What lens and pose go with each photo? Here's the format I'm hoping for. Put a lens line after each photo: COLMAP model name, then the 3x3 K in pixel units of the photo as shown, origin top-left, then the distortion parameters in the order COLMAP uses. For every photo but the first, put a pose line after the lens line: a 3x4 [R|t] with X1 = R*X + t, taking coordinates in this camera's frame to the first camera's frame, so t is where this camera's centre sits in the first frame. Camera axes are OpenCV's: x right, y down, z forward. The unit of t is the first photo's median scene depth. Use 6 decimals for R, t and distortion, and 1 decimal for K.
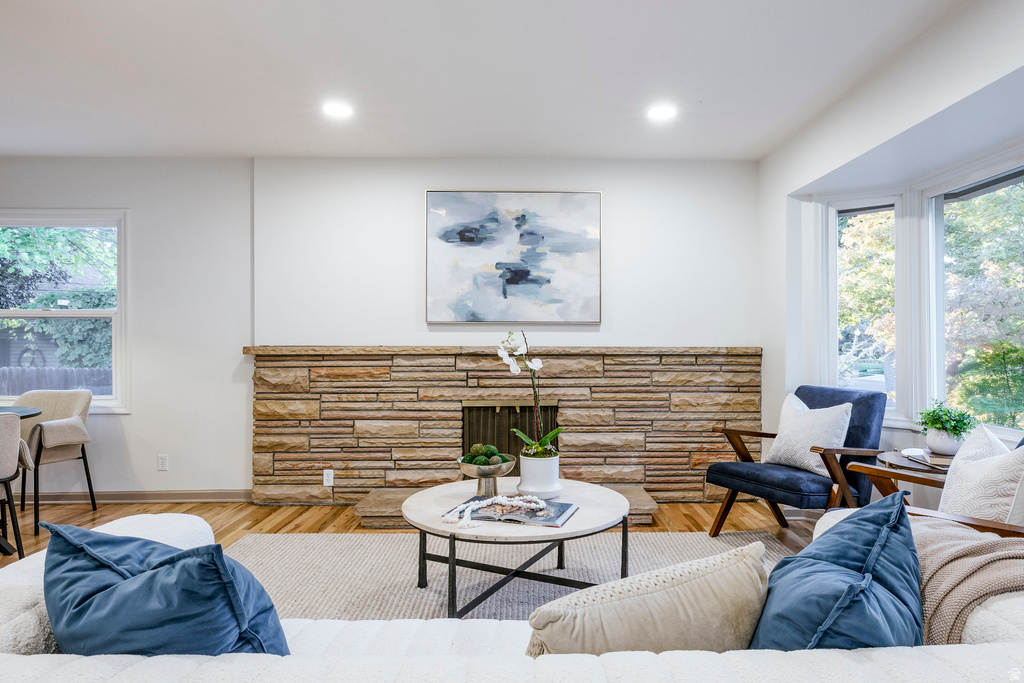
lens RADIAL K [[591.7, 0, 512.0], [0, 591.7, 341.5], [0, 0, 1]] dist [-0.003234, -0.000234]
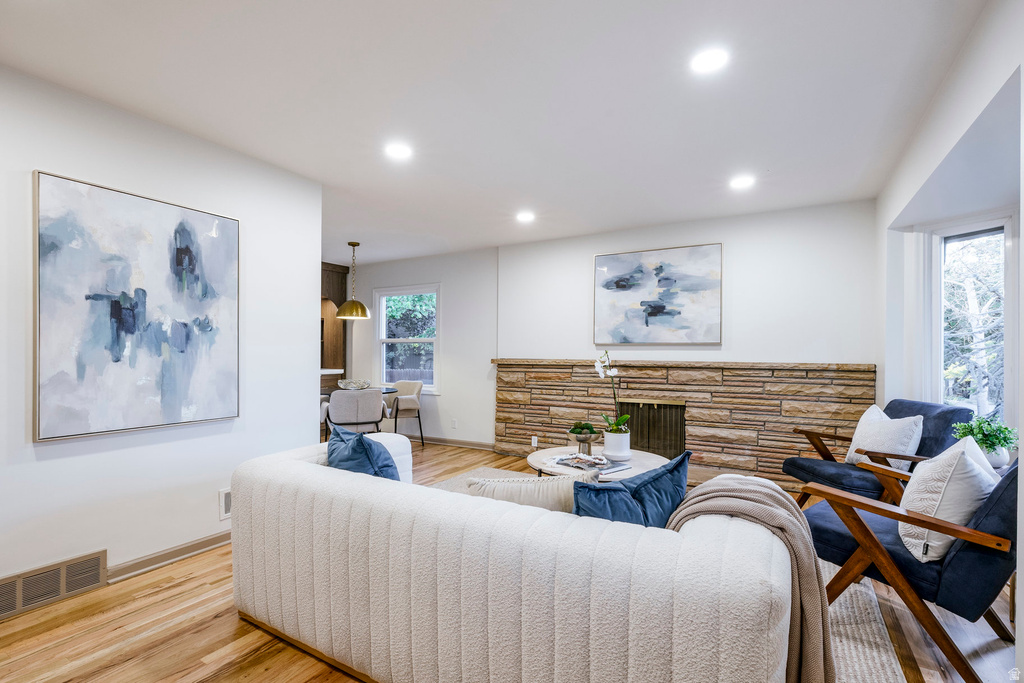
lens RADIAL K [[469.0, 0, 516.6], [0, 469.0, 354.2], [0, 0, 1]] dist [0.000381, 0.000055]
pose [[0.855498, 0.005017, -0.517782, 0.301568], [-0.007377, 0.999970, -0.002500, -0.002301], [0.517753, 0.005958, 0.855509, -0.112623]]
